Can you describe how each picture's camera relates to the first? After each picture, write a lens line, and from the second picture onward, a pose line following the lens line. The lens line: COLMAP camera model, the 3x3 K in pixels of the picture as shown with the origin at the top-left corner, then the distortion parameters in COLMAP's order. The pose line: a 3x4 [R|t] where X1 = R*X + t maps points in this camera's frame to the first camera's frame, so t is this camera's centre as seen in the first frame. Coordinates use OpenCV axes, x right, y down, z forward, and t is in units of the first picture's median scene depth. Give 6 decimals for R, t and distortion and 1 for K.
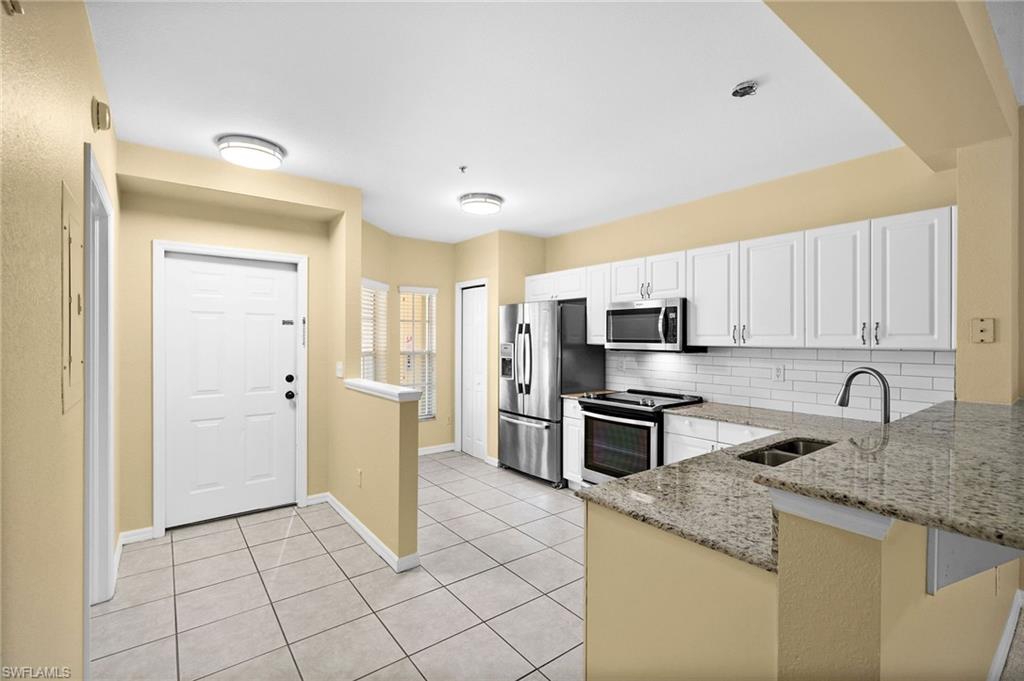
lens RADIAL K [[453.8, 0, 512.0], [0, 453.8, 340.5], [0, 0, 1]] dist [-0.000170, -0.000058]
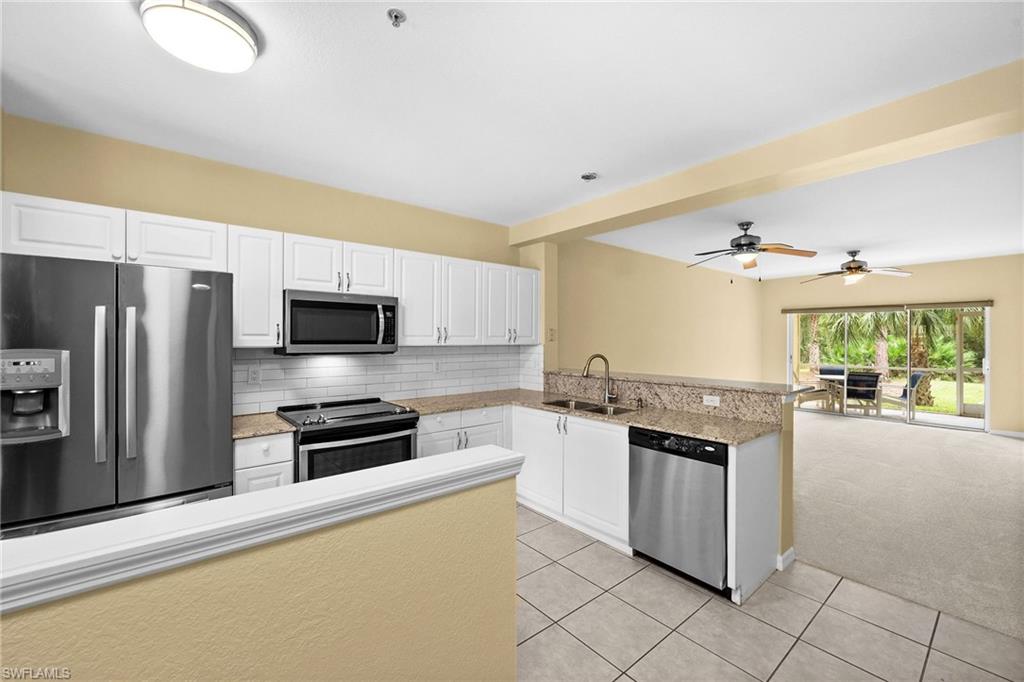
lens RADIAL K [[415.3, 0, 512.0], [0, 415.3, 341.0], [0, 0, 1]] dist [-0.000196, 0.000111]
pose [[-0.034410, -0.007636, 0.999379, -0.507720], [0.002863, 0.999966, 0.007739, -0.005785], [-0.999404, 0.003128, -0.034387, 0.756995]]
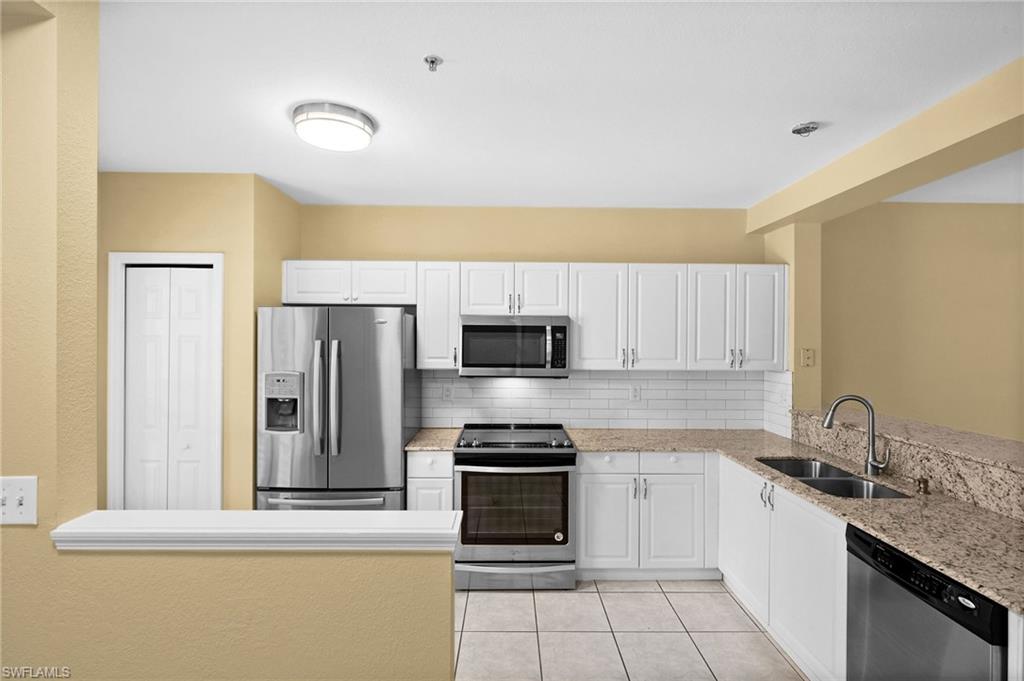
lens RADIAL K [[482.5, 0, 512.0], [0, 482.5, 340.5], [0, 0, 1]] dist [0.000050, -0.000406]
pose [[0.603954, -0.001868, 0.797017, -0.425636], [-0.000256, 0.999997, 0.002538, -0.047748], [-0.797019, -0.001737, 0.603951, 0.504443]]
